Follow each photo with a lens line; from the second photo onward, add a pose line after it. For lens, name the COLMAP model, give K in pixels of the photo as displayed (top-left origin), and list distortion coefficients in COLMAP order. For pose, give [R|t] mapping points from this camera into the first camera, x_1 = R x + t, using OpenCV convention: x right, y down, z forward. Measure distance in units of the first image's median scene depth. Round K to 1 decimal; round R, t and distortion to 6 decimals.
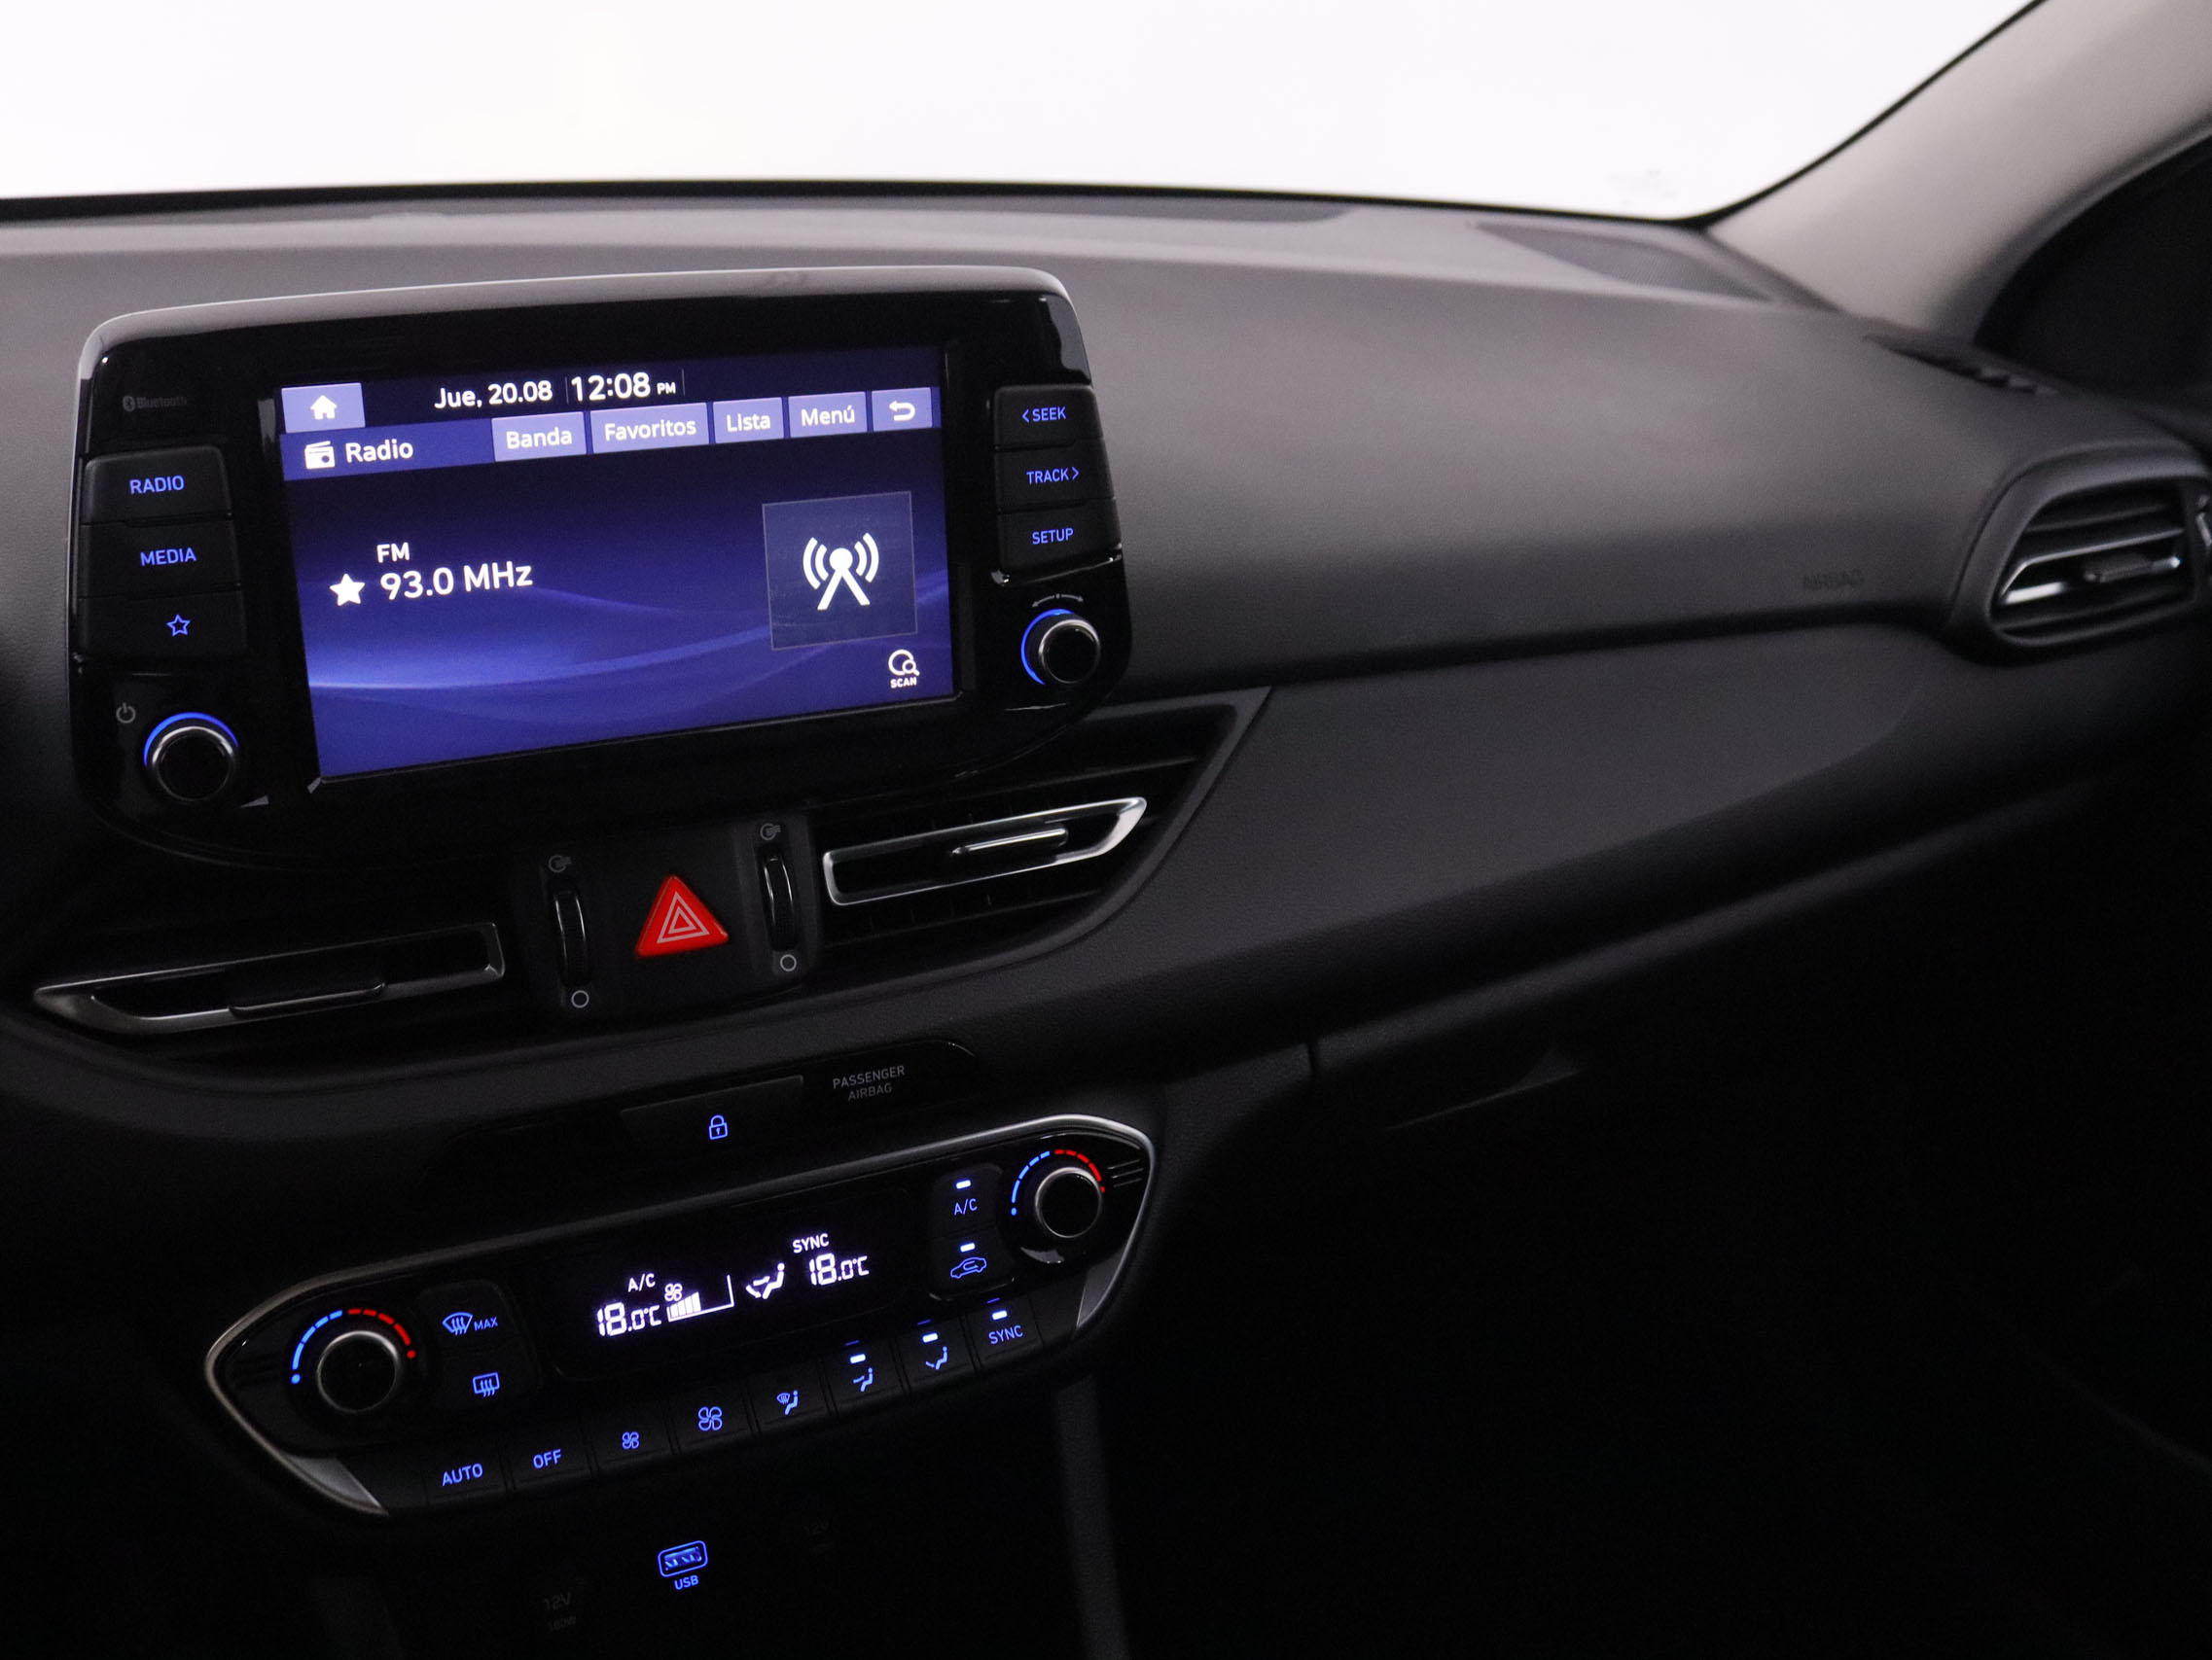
lens RADIAL K [[1974.1, 0, 1107.6], [0, 1974.1, 883.3], [0, 0, 1]] dist [-0.160680, 0.130222]
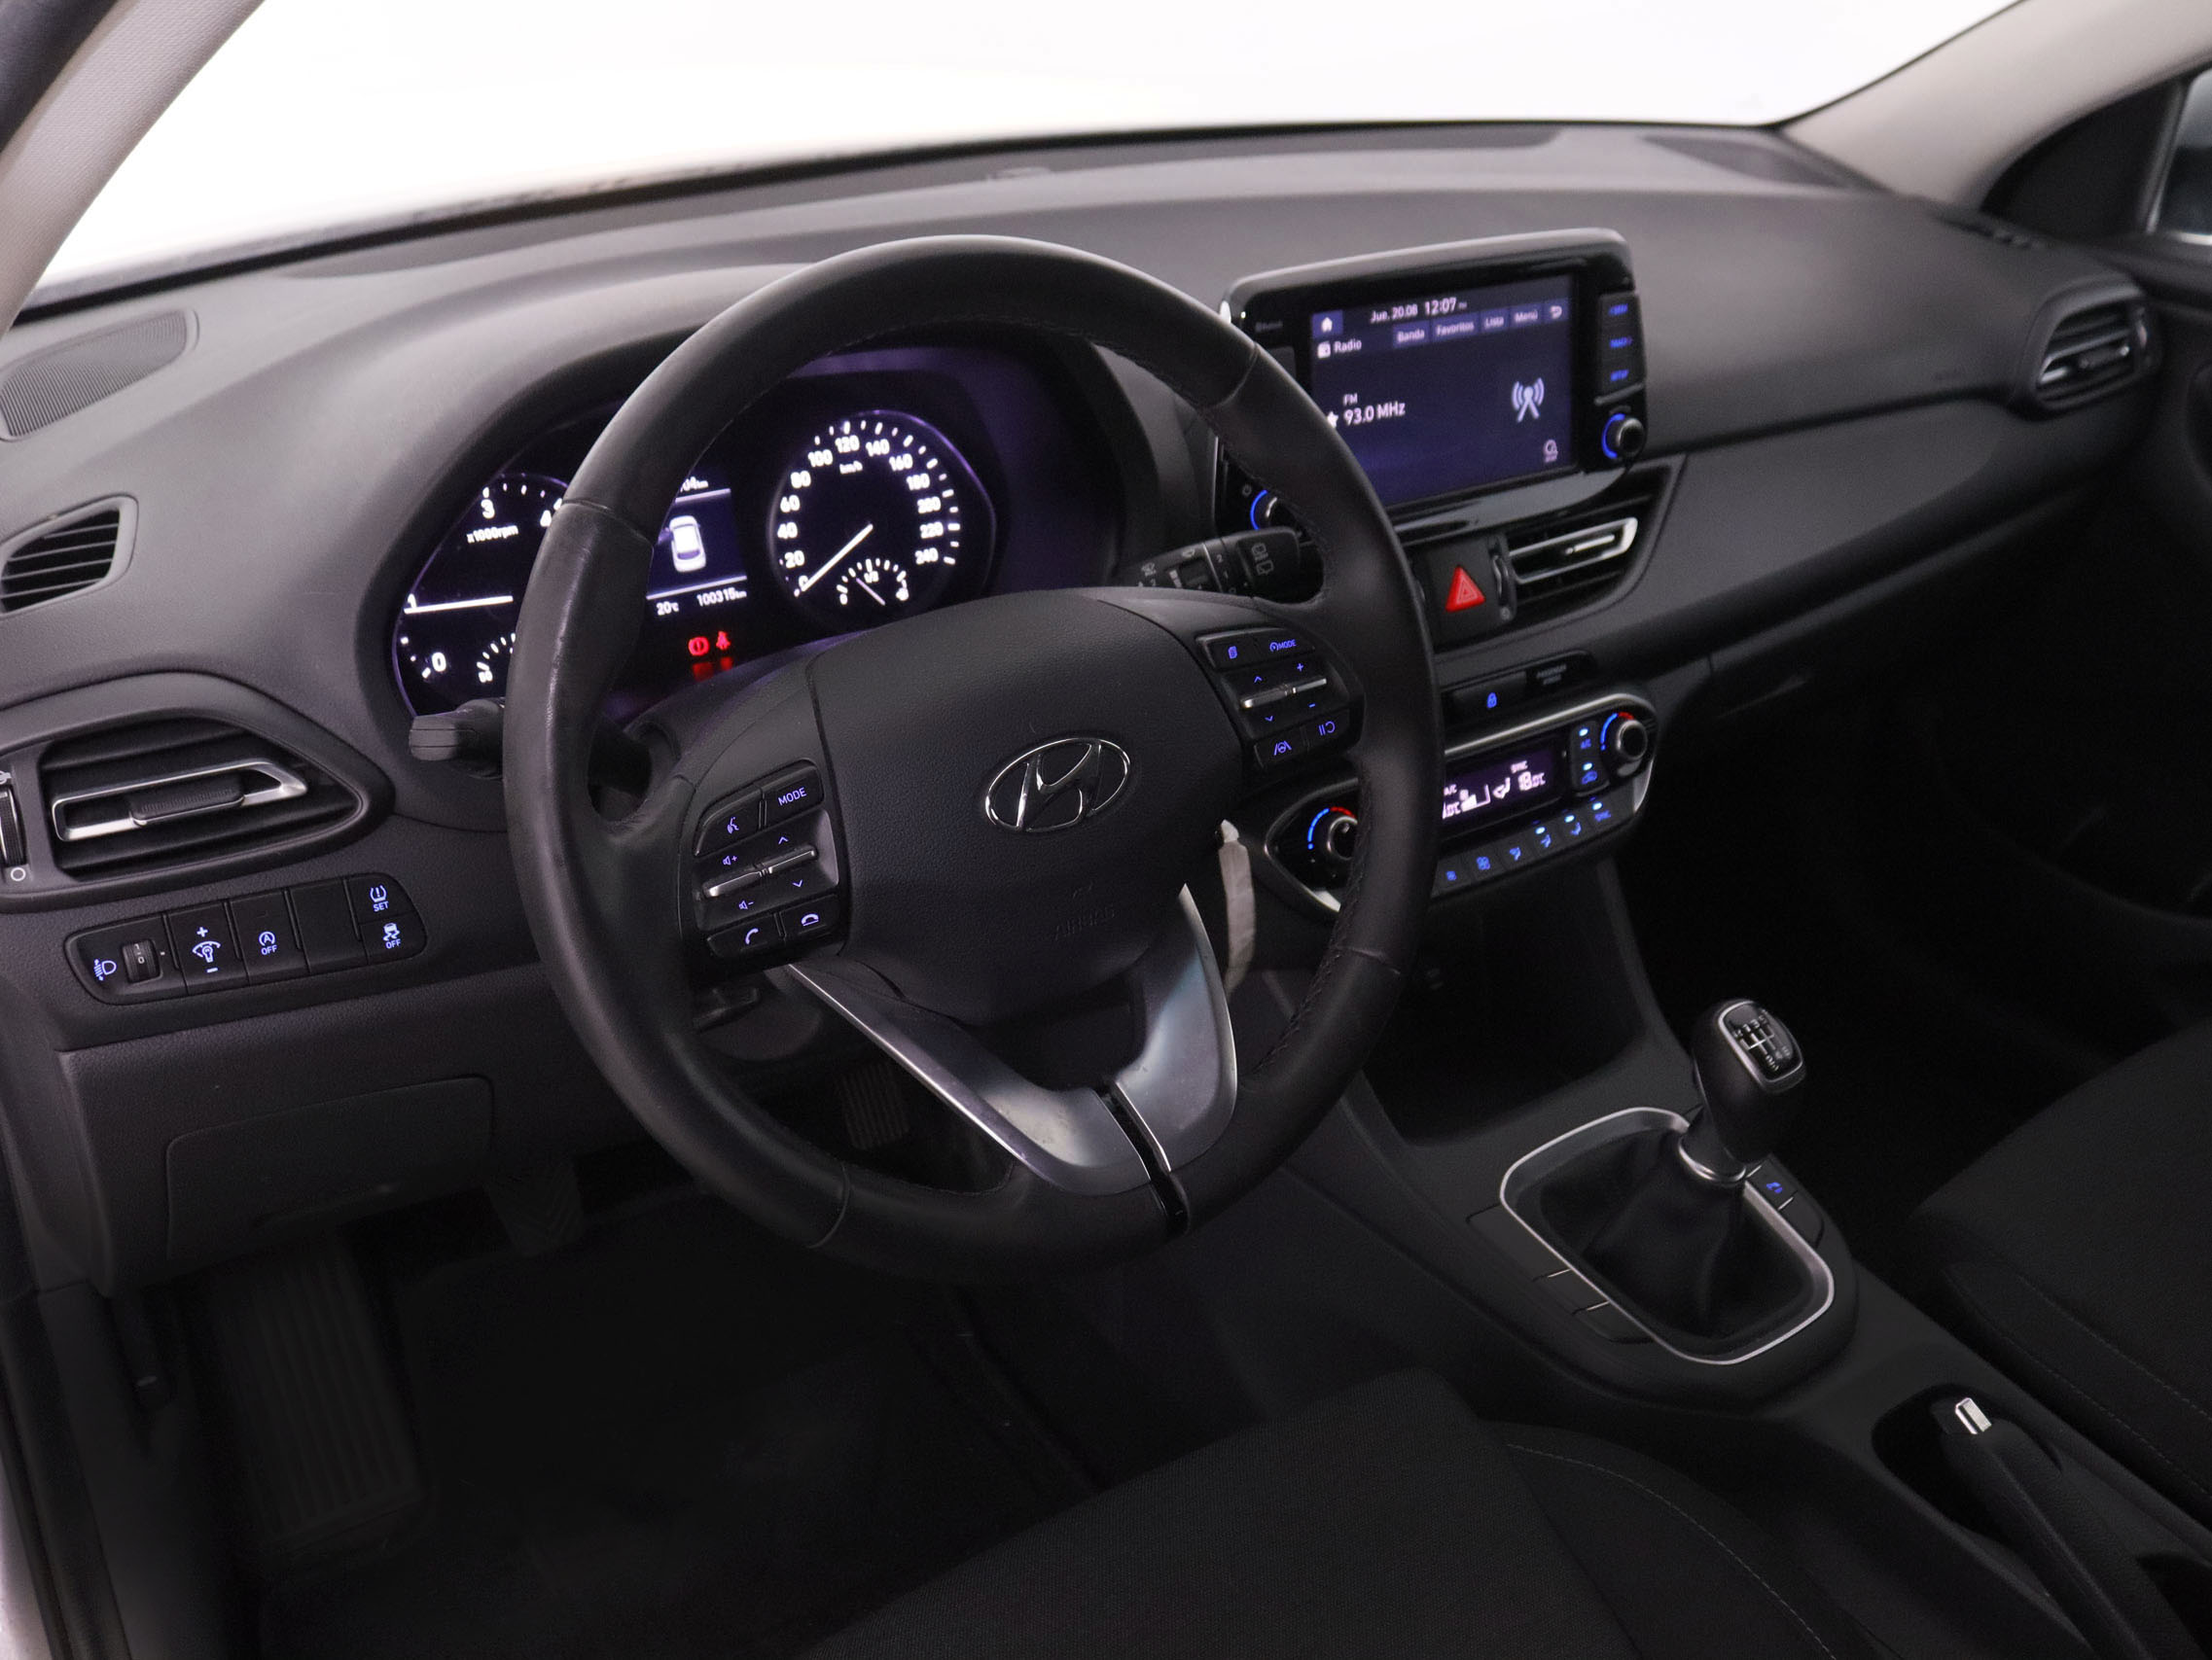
lens RADIAL K [[1974.1, 0, 1107.6], [0, 1974.1, 883.3], [0, 0, 1]] dist [-0.160680, 0.130222]
pose [[0.990162, -0.089524, 0.107543, -0.750821], [0.078985, 0.991992, 0.098559, 0.080880], [-0.115505, -0.089095, 0.989303, -0.798782]]
